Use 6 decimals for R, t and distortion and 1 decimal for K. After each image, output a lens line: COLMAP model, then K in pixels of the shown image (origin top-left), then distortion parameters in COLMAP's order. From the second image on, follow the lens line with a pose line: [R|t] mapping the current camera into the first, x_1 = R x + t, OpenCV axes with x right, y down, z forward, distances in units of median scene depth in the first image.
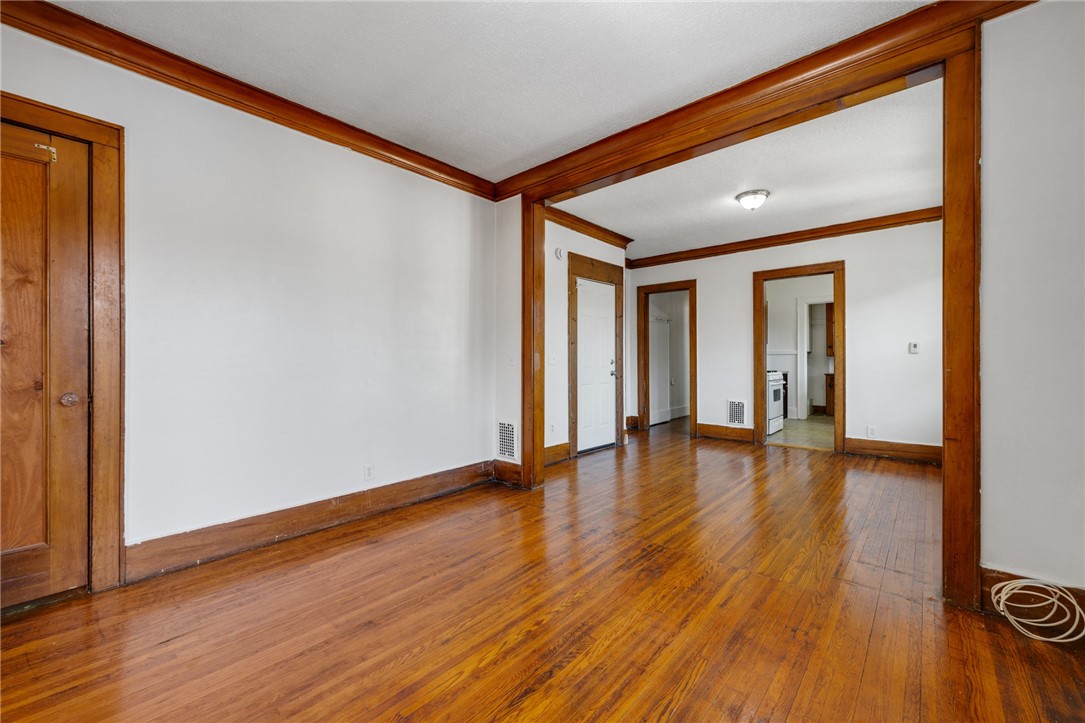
lens RADIAL K [[427.5, 0, 541.7], [0, 427.5, 357.3], [0, 0, 1]] dist [0.001995, -0.000673]
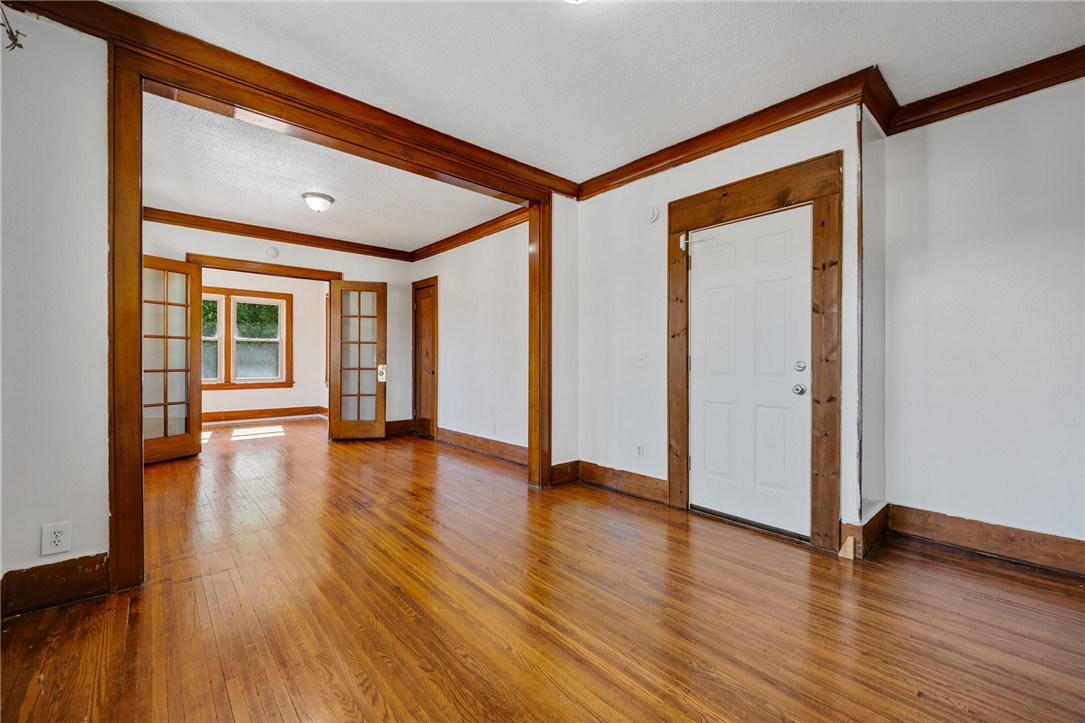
lens RADIAL K [[446.4, 0, 539.1], [0, 446.4, 360.4], [0, 0, 1]] dist [-0.005958, -0.000544]
pose [[-0.118487, 0.001447, -0.992955, 0.833664], [0.000555, 0.999999, 0.001391, 0.003971], [0.992955, -0.000386, -0.118488, 0.917406]]
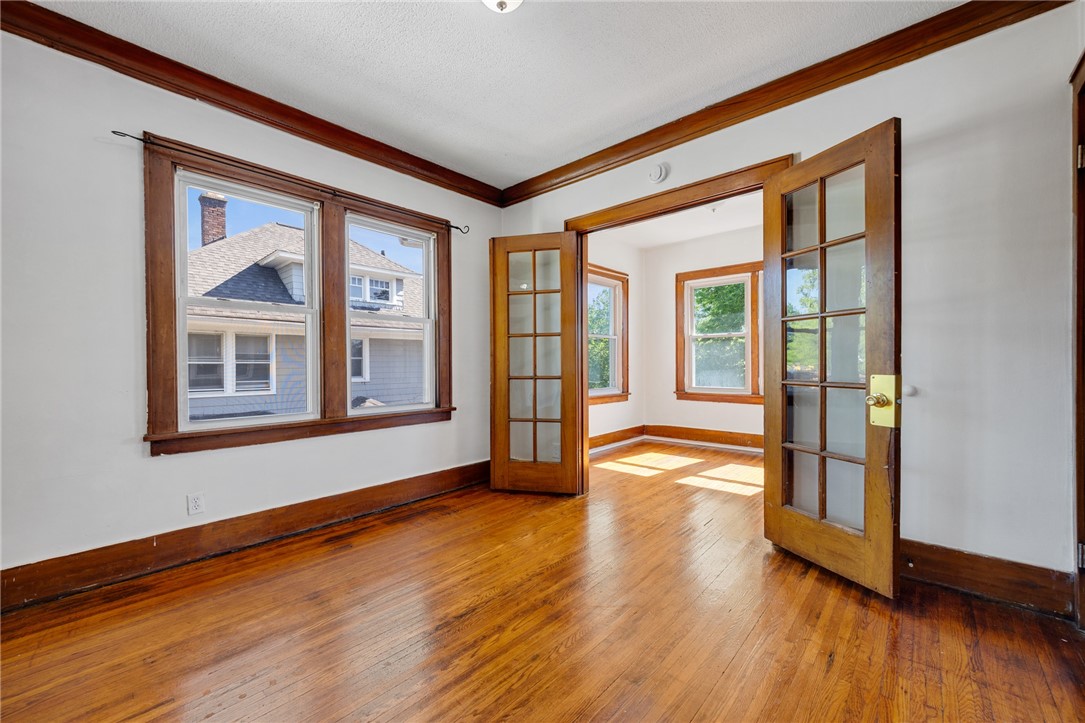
lens RADIAL K [[427.5, 0, 536.0], [0, 427.5, 368.9], [0, 0, 1]] dist [0.001995, -0.000673]
pose [[-0.999828, 0.008787, 0.016349, -0.090574], [0.008914, 0.999931, 0.007660, 0.007536], [-0.016281, 0.007805, -0.999837, 0.713215]]
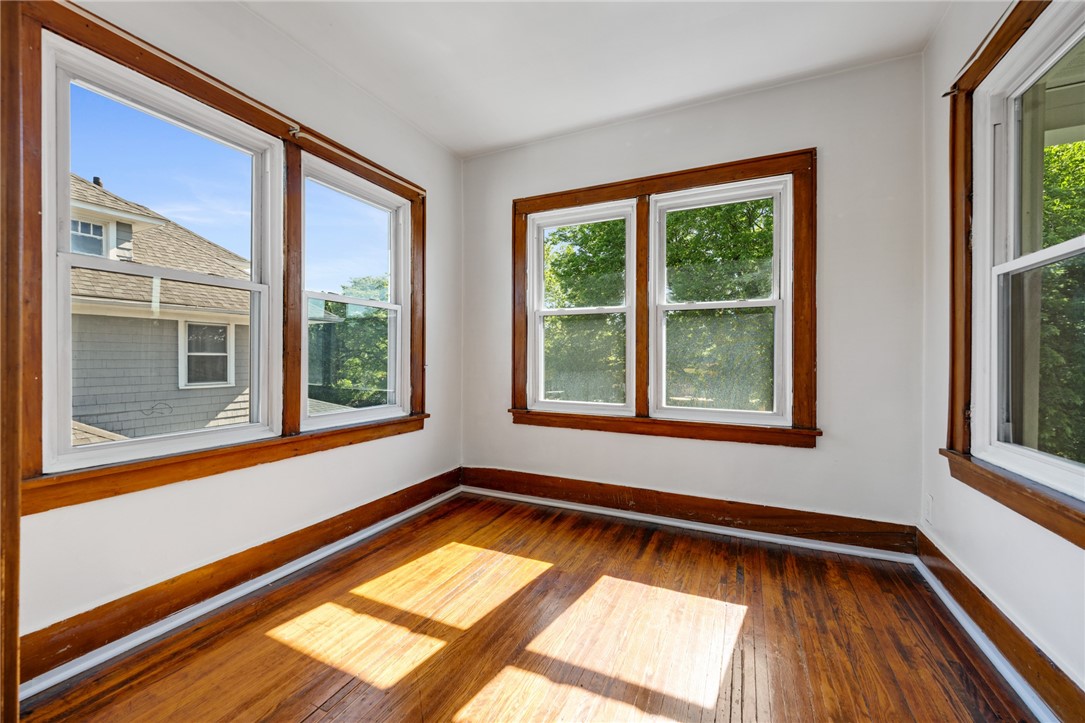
lens RADIAL K [[427.5, 0, 542.1], [0, 427.5, 362.0], [0, 0, 1]] dist [0.001995, -0.000673]
pose [[-0.955392, -0.003869, -0.295316, -0.316742], [-0.004383, 0.999990, 0.001078, 0.007472], [0.295309, 0.002324, -0.955399, 0.149488]]
